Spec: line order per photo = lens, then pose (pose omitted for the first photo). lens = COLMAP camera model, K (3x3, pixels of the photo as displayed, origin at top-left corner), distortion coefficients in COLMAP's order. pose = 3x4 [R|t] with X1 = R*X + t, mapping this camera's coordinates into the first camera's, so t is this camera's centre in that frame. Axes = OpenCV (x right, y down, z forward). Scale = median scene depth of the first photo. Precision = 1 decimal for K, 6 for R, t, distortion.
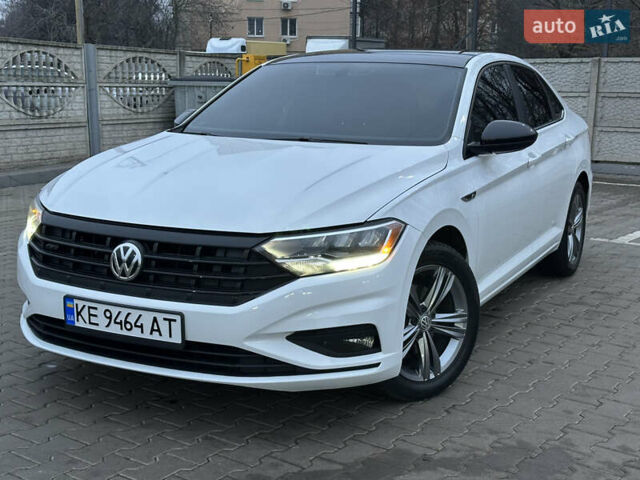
lens RADIAL K [[878.4, 0, 320.0], [0, 878.4, 240.0], [0, 0, 1]] dist [0.129850, -0.000694]
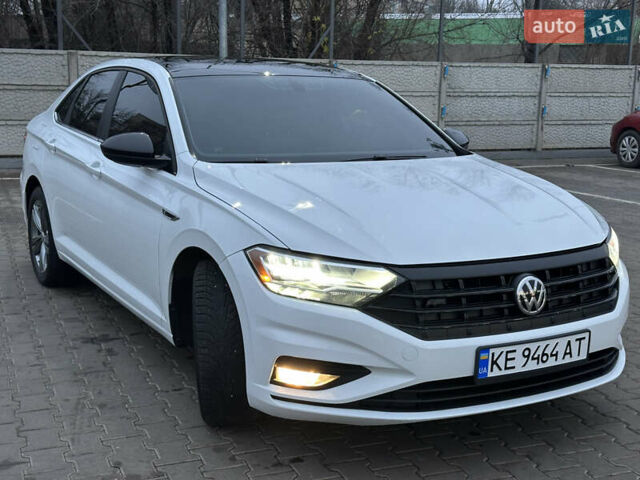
lens RADIAL K [[878.4, 0, 320.0], [0, 878.4, 240.0], [0, 0, 1]] dist [0.129850, -0.000694]
pose [[0.554354, -0.163404, 0.816082, -1.122455], [0.139787, 0.984888, 0.102248, -0.167026], [-0.820458, 0.057396, 0.568819, 0.616090]]
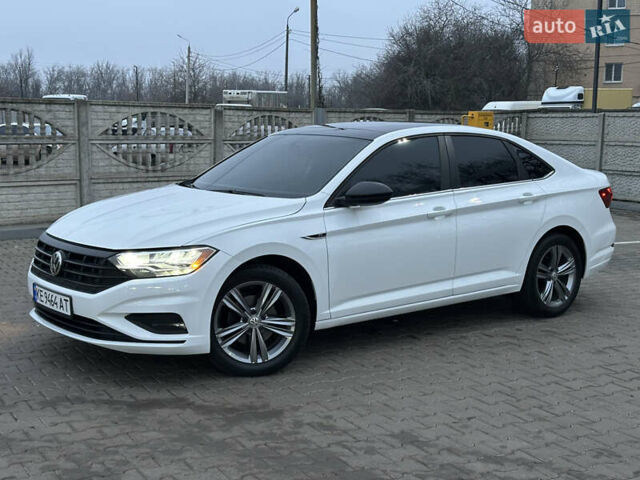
lens RADIAL K [[878.4, 0, 320.0], [0, 878.4, 240.0], [0, 0, 1]] dist [0.129850, -0.000694]
pose [[0.913292, 0.049141, -0.404329, 0.859145], [-0.069845, 0.996886, -0.036606, 0.007368], [0.401271, 0.061672, 0.913881, -0.287693]]
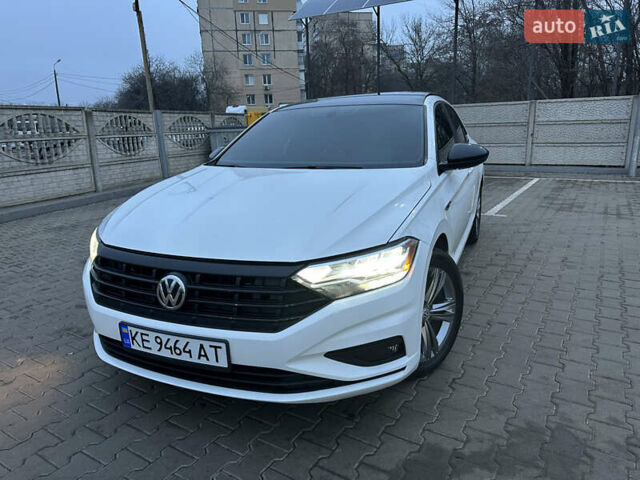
lens RADIAL K [[448.7, 0, 320.0], [0, 448.7, 240.0], [0, 0, 1]] dist [0.006633, -0.004884]
pose [[0.996264, -0.062115, 0.059991, -0.064855], [0.057779, 0.995766, 0.071492, -0.067333], [-0.064178, -0.067758, 0.995635, 0.434816]]
